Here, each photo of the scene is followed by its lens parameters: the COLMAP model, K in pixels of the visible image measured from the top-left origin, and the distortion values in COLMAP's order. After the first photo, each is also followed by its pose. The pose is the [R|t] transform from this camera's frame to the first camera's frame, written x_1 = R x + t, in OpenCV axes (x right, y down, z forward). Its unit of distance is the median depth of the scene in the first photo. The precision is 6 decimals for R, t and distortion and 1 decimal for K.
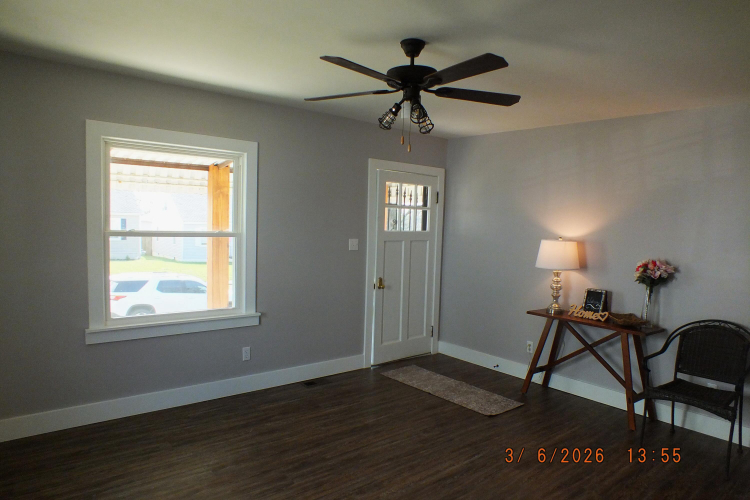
lens RADIAL K [[477.3, 0, 383.9], [0, 477.3, 265.3], [0, 0, 1]] dist [-0.072429, 0.001093]
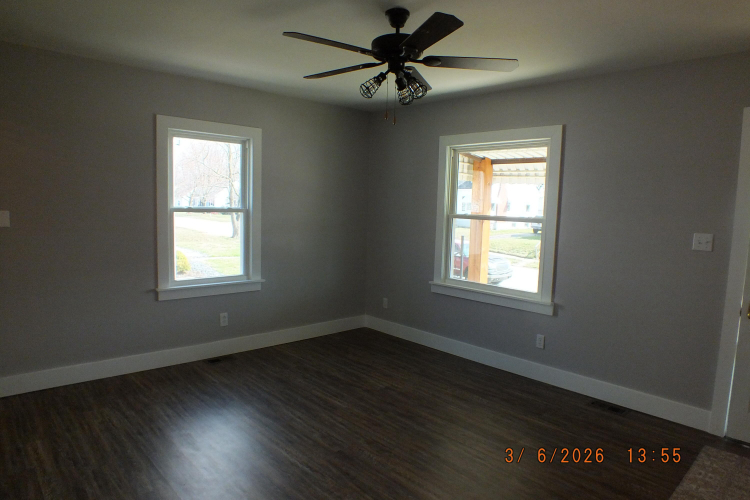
lens RADIAL K [[477.3, 0, 383.9], [0, 477.3, 265.3], [0, 0, 1]] dist [-0.072429, 0.001093]
pose [[0.042122, 0.089801, -0.995069, 0.672640], [-0.114902, 0.989780, 0.084460, -0.016709], [0.992483, 0.110778, 0.052010, 0.615543]]
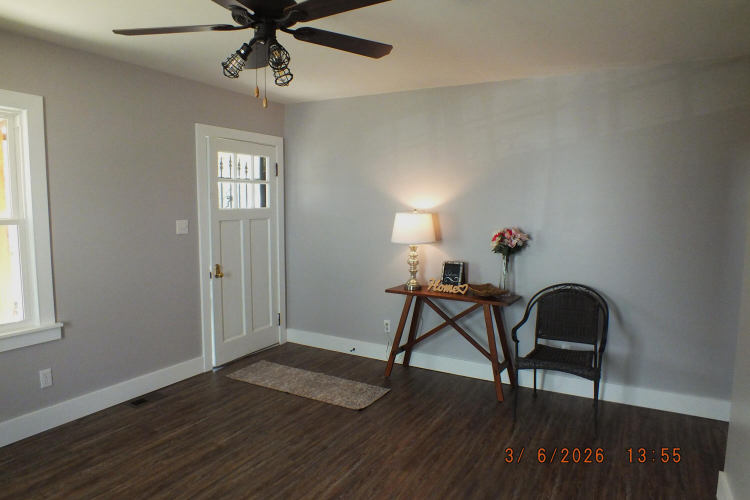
lens RADIAL K [[480.0, 0, 375.0], [0, 480.0, 250.0], [0, 0, 1]] dist [-0.075358, 0.029508]
pose [[0.938742, -0.062461, 0.338913, -0.035923], [0.055846, 0.998011, 0.029246, -0.010954], [-0.340066, -0.008528, 0.940363, 0.127741]]
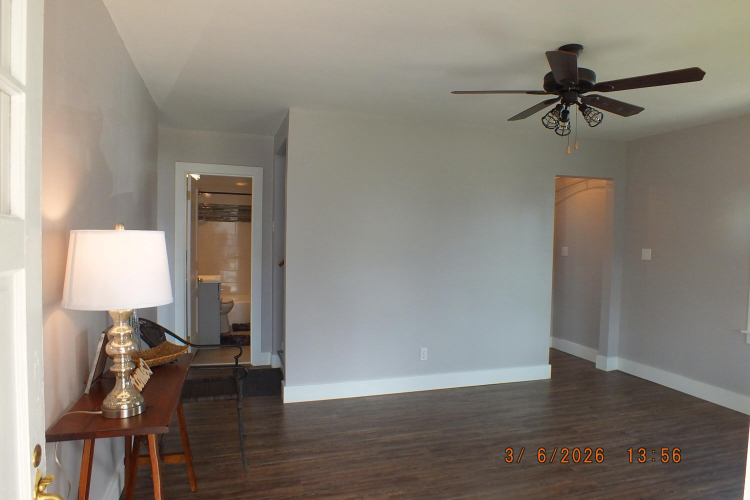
lens RADIAL K [[480.0, 0, 375.0], [0, 480.0, 250.0], [0, 0, 1]] dist [-0.075358, 0.029508]
pose [[-0.918222, -0.064828, 0.390724, 0.014544], [-0.019407, 0.992693, 0.119099, -0.098434], [-0.395590, 0.101776, -0.912771, 1.372237]]
